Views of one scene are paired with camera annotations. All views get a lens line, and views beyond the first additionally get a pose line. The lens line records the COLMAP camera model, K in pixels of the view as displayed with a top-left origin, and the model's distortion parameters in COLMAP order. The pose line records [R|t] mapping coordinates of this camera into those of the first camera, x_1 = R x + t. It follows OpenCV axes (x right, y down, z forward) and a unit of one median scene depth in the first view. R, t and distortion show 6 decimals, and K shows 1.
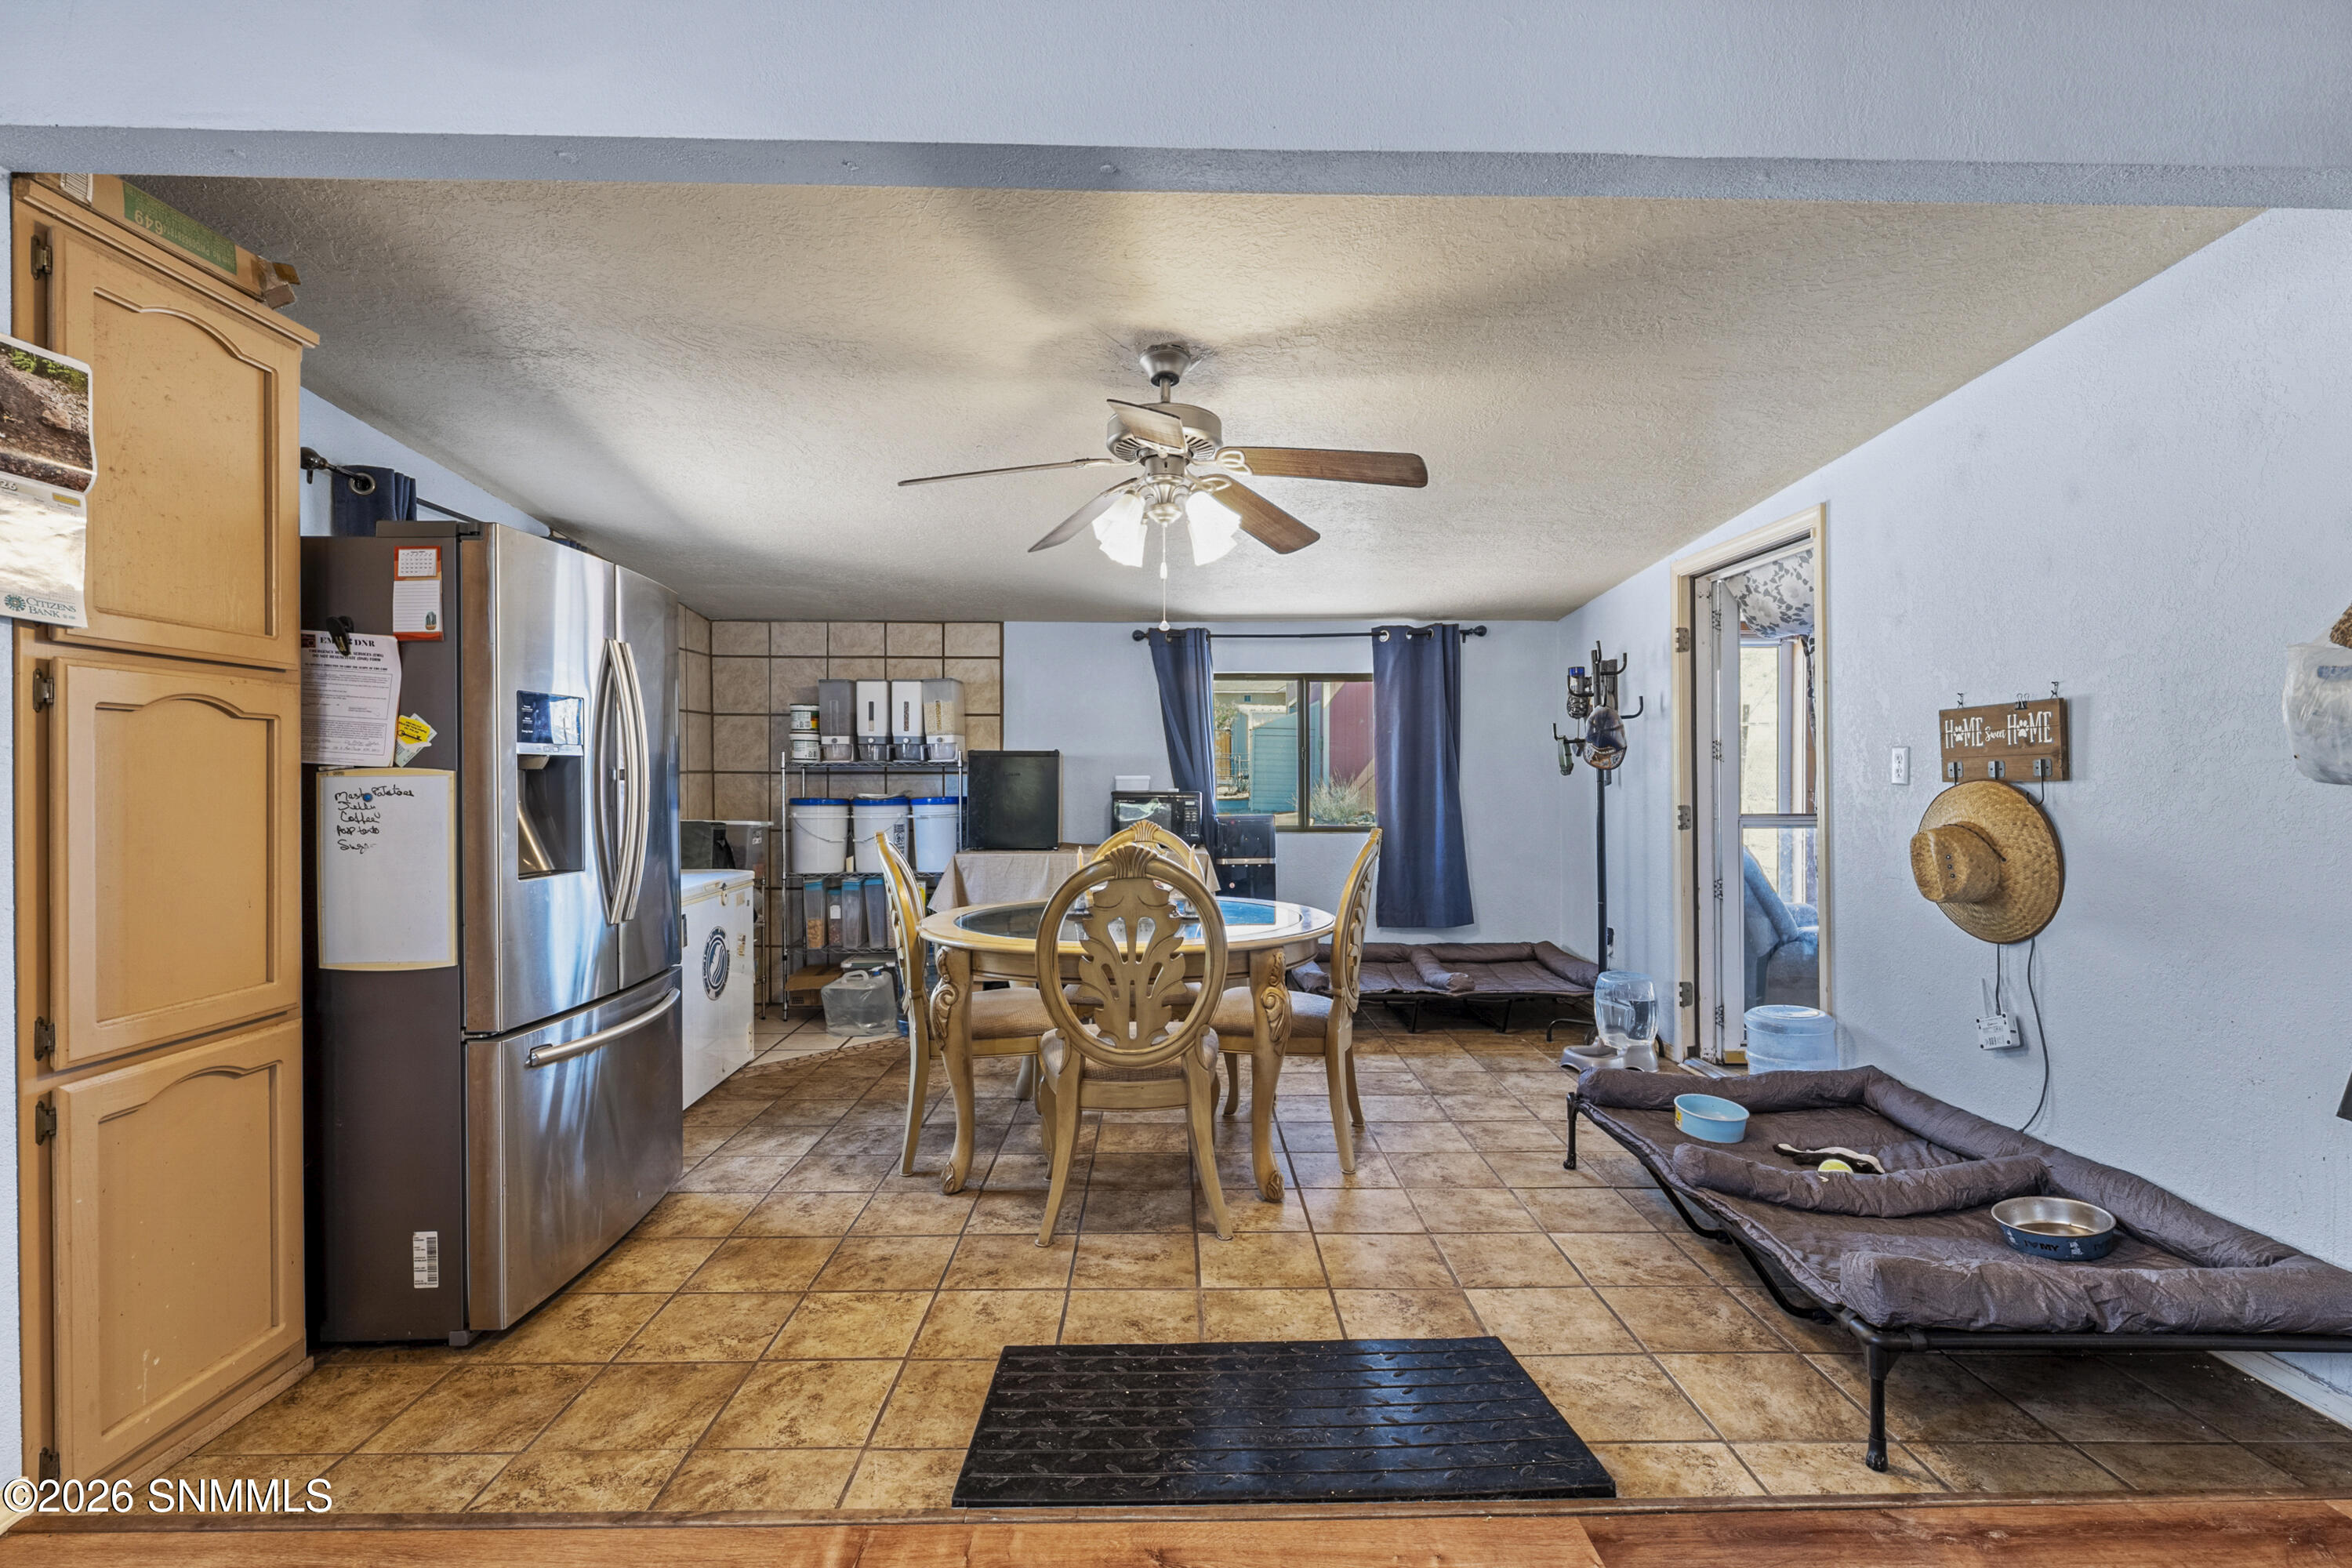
lens RADIAL K [[1076.6, 0, 1160.4], [0, 1076.6, 762.3], [0, 0, 1]] dist [-0.016478, -0.001572]
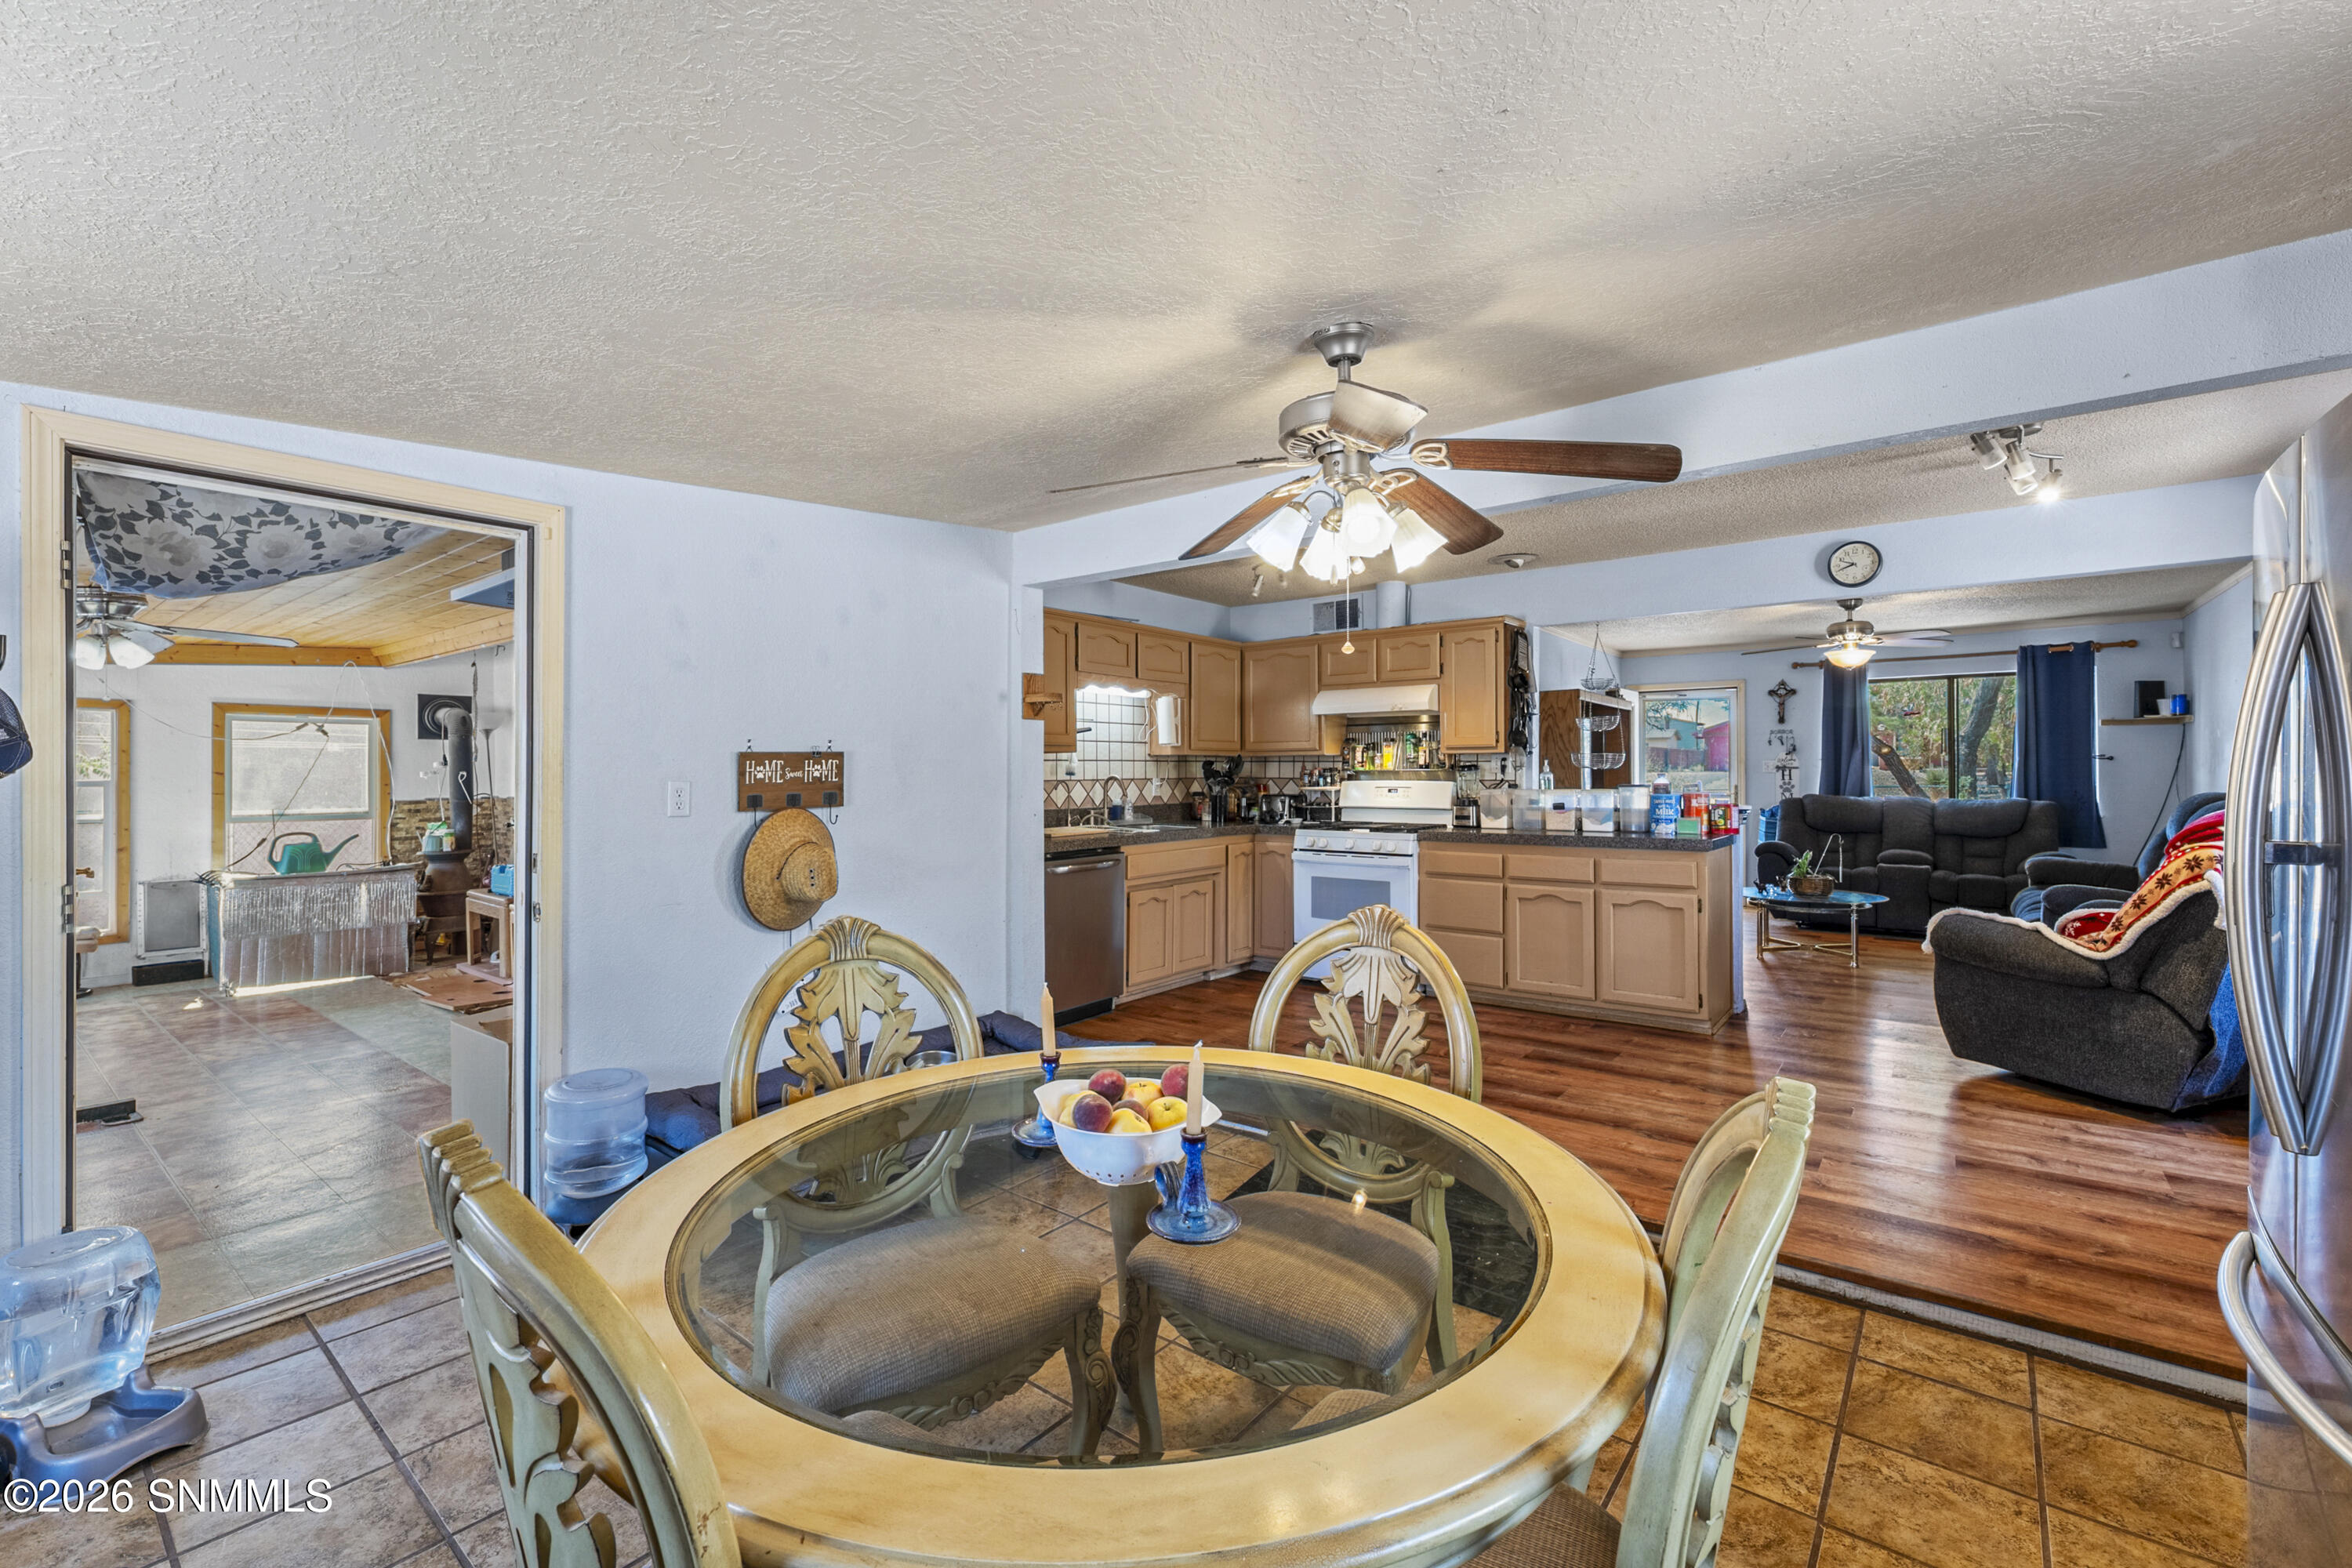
lens RADIAL K [[1099.5, 0, 1113.1], [0, 1099.5, 755.0], [0, 0, 1]] dist [-0.004299, -0.000728]
pose [[-0.785666, 0.004772, 0.618633, -0.417056], [-0.007137, 0.999834, -0.016776, -0.031512], [-0.618610, -0.017595, -0.785501, 1.939239]]
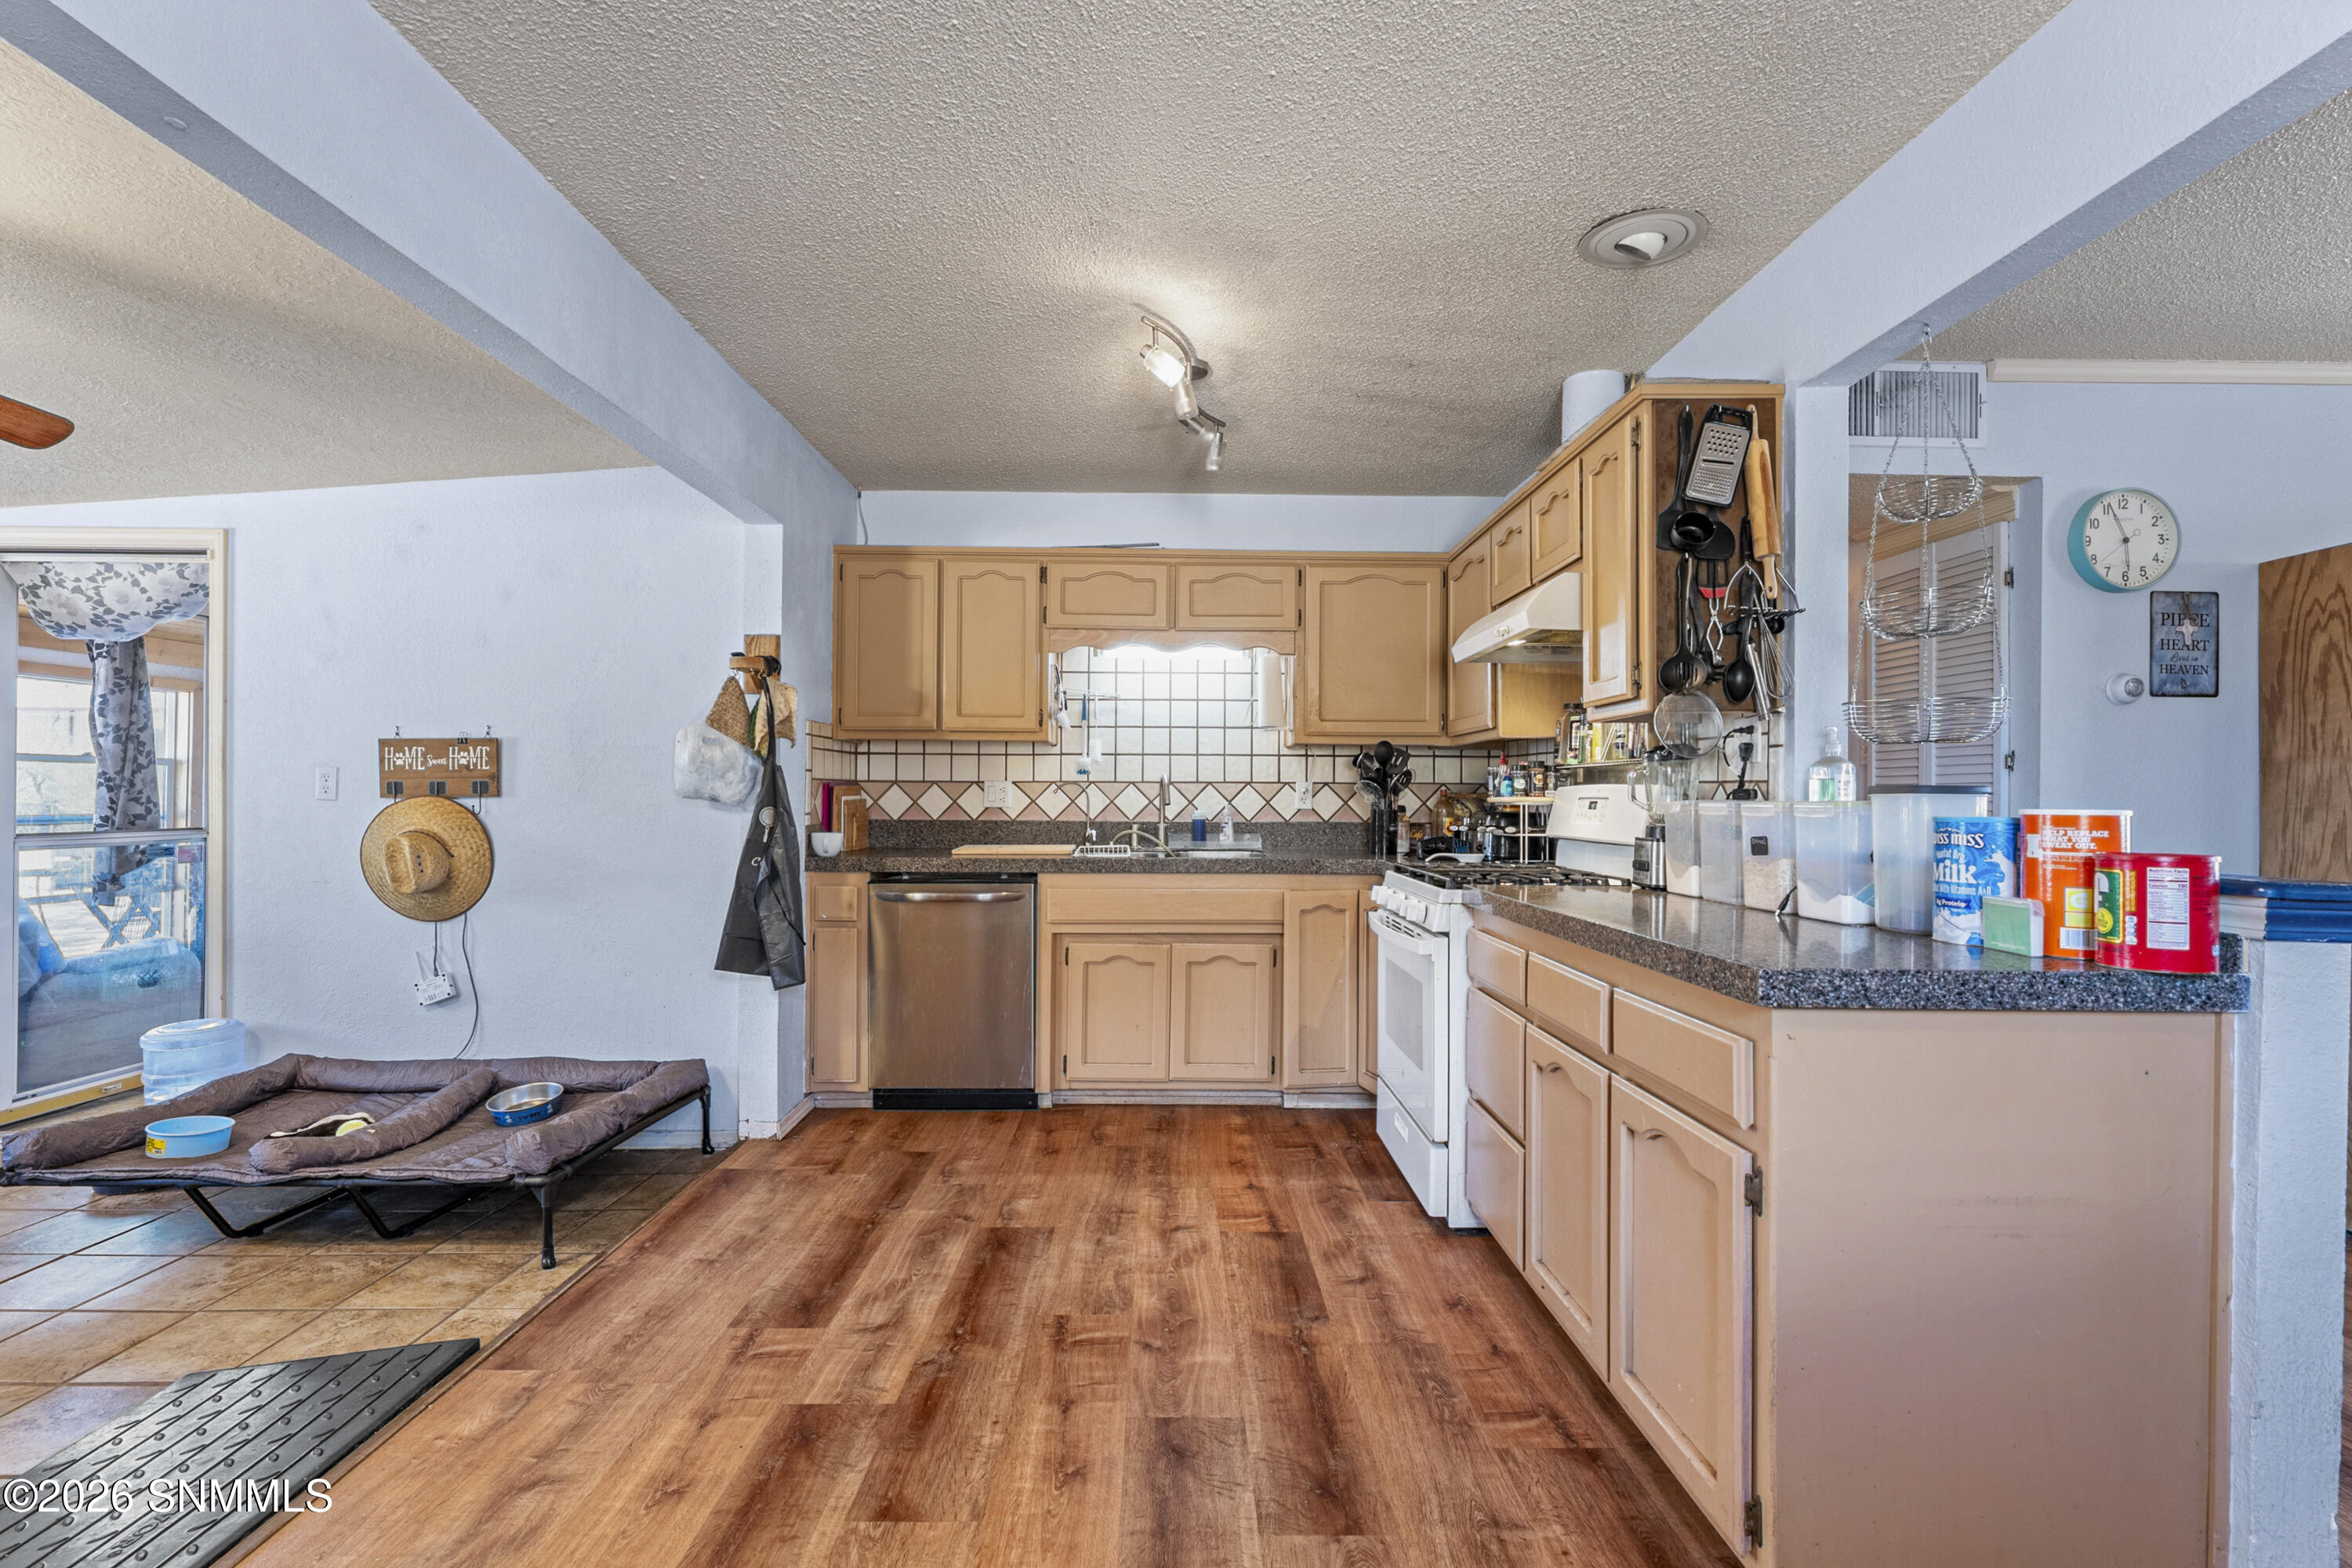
lens RADIAL K [[1076.6, 0, 1189.5], [0, 1076.6, 794.9], [0, 0, 1]] dist [-0.016478, -0.001572]
pose [[-0.001024, -0.005515, 0.999984, -0.547746], [-0.016574, 0.999848, 0.005497, -0.008098], [-0.999862, -0.016568, -0.001116, 0.086021]]
